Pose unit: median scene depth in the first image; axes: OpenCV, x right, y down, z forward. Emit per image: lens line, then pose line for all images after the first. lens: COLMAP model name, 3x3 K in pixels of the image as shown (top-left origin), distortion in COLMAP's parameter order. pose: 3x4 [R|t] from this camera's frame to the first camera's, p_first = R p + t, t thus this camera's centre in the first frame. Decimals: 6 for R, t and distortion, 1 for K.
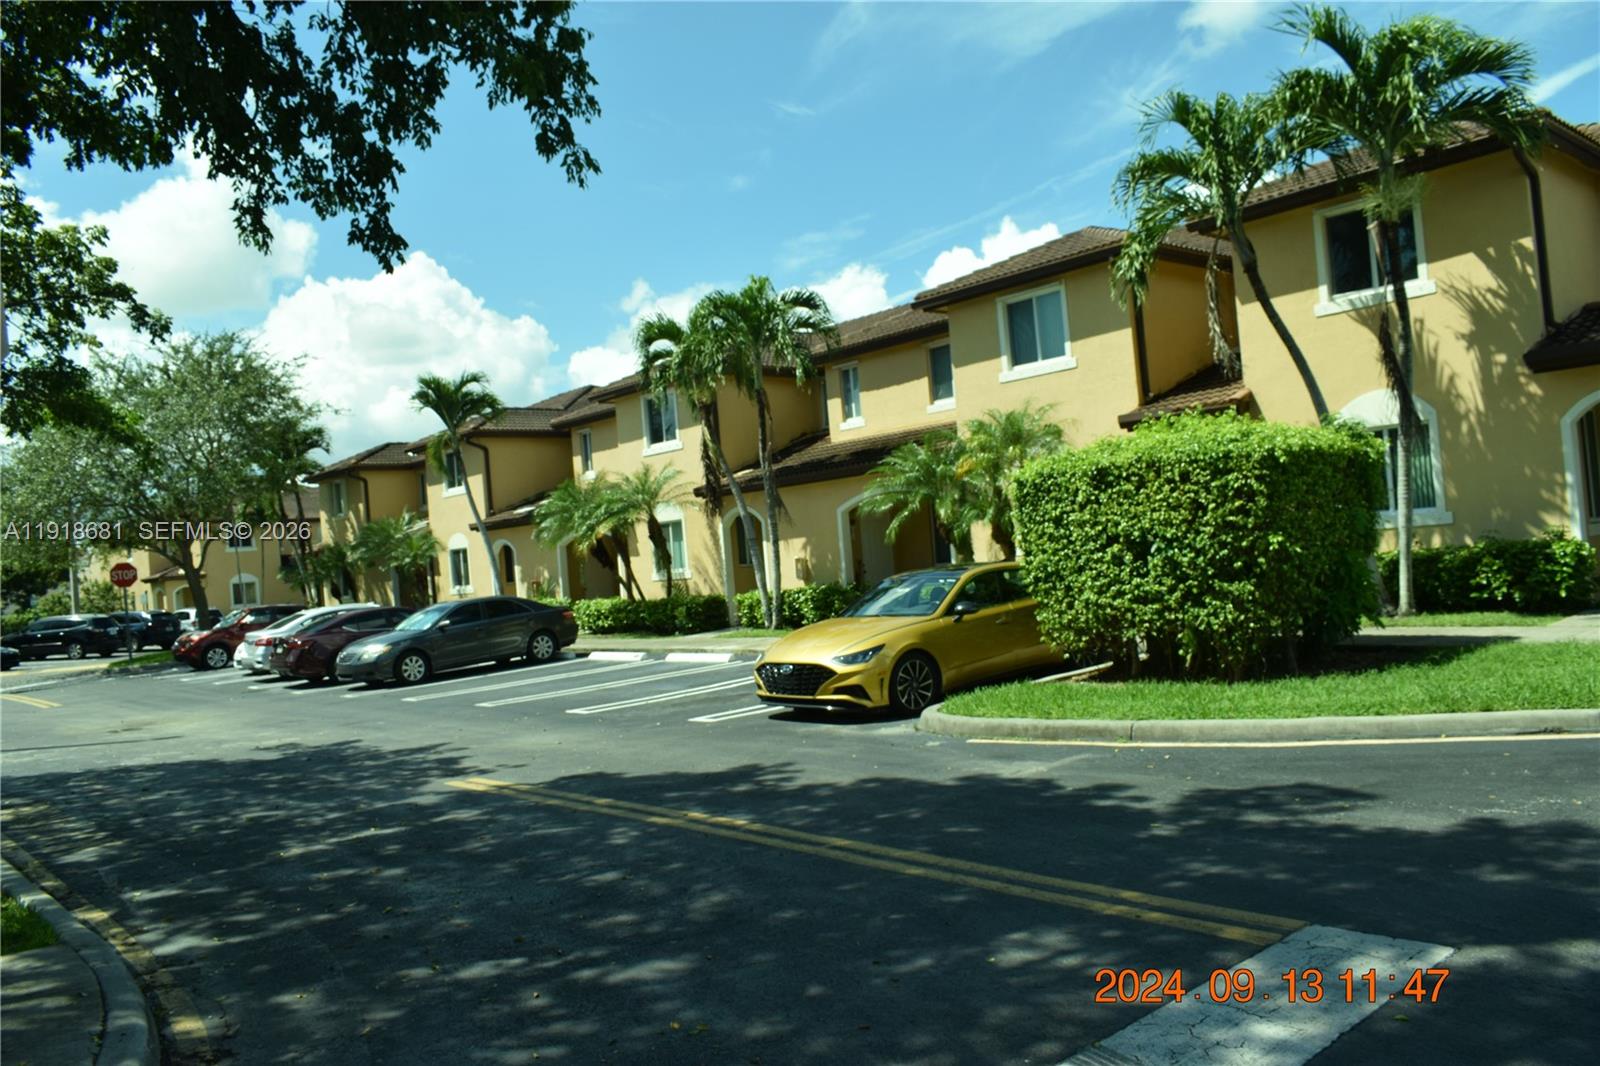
lens RADIAL K [[1243.4, 0, 801.8], [0, 1243.4, 590.2], [0, 0, 1]] dist [-0.001172, -0.005059]
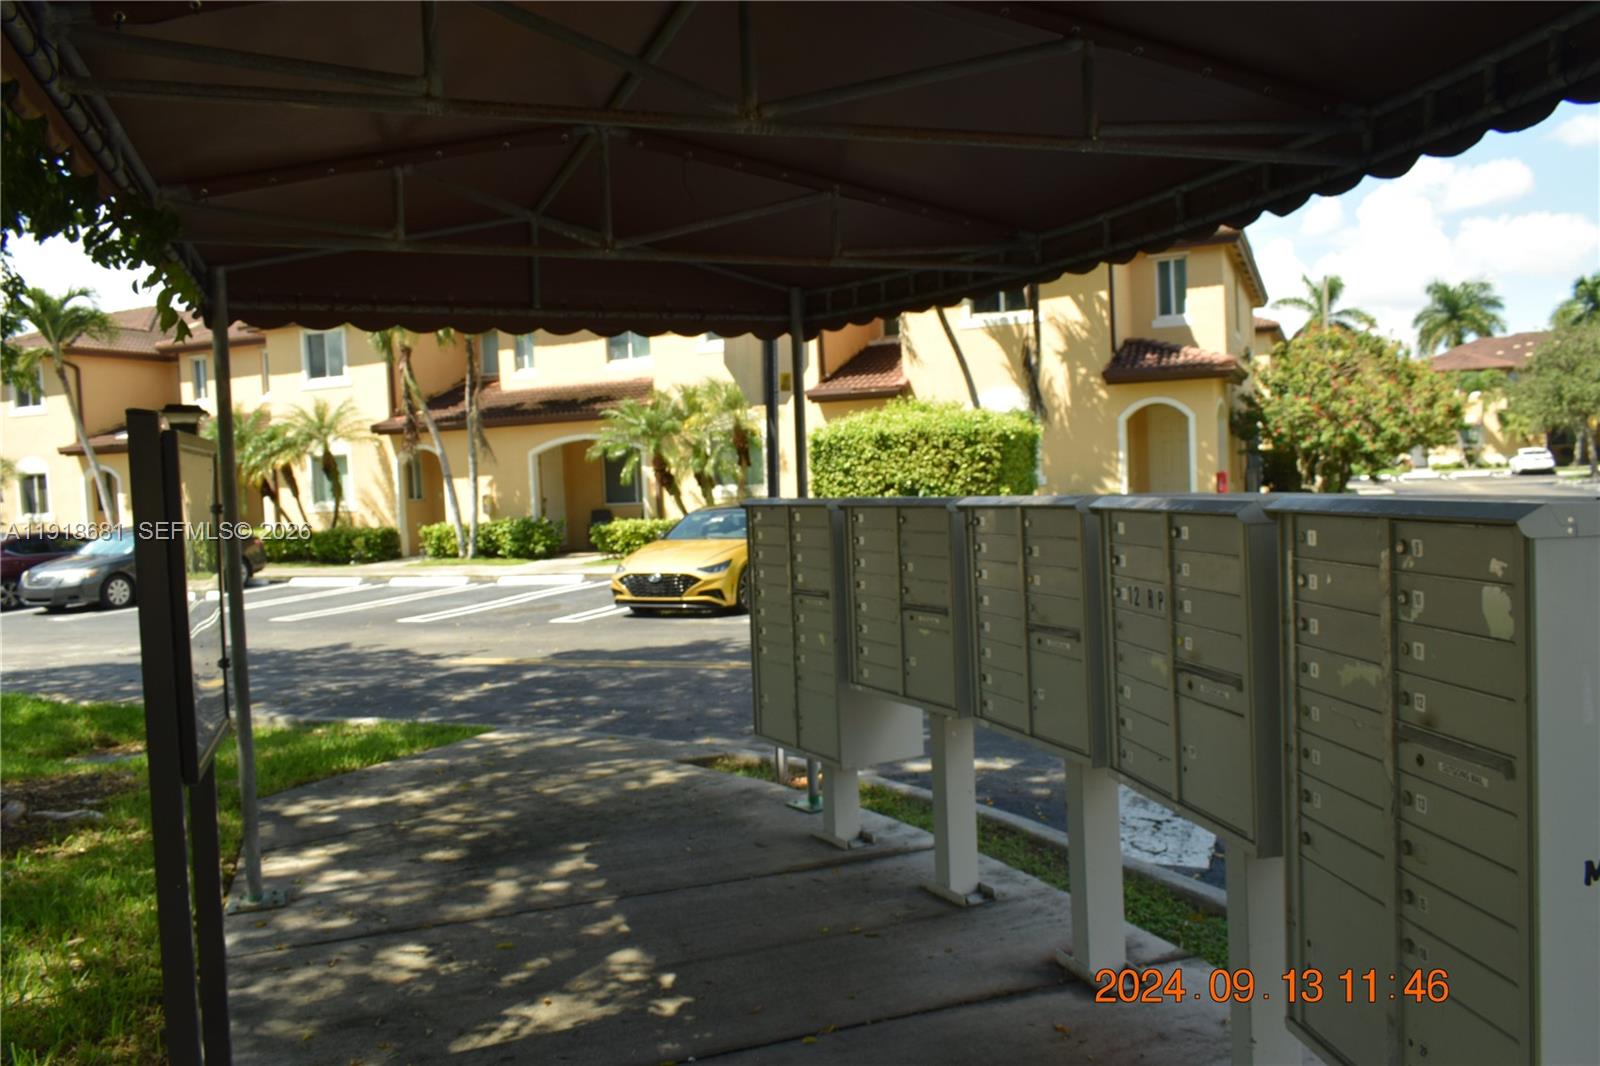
lens RADIAL K [[1247.6, 0, 800.0], [0, 1247.6, 533.0], [0, 0, 1]] dist [-0.004283, -0.005888]
pose [[0.914585, 0.019325, 0.403932, -0.324681], [-0.017823, 0.999813, -0.007478, 0.019532], [-0.404001, -0.000360, 0.914759, -0.200340]]
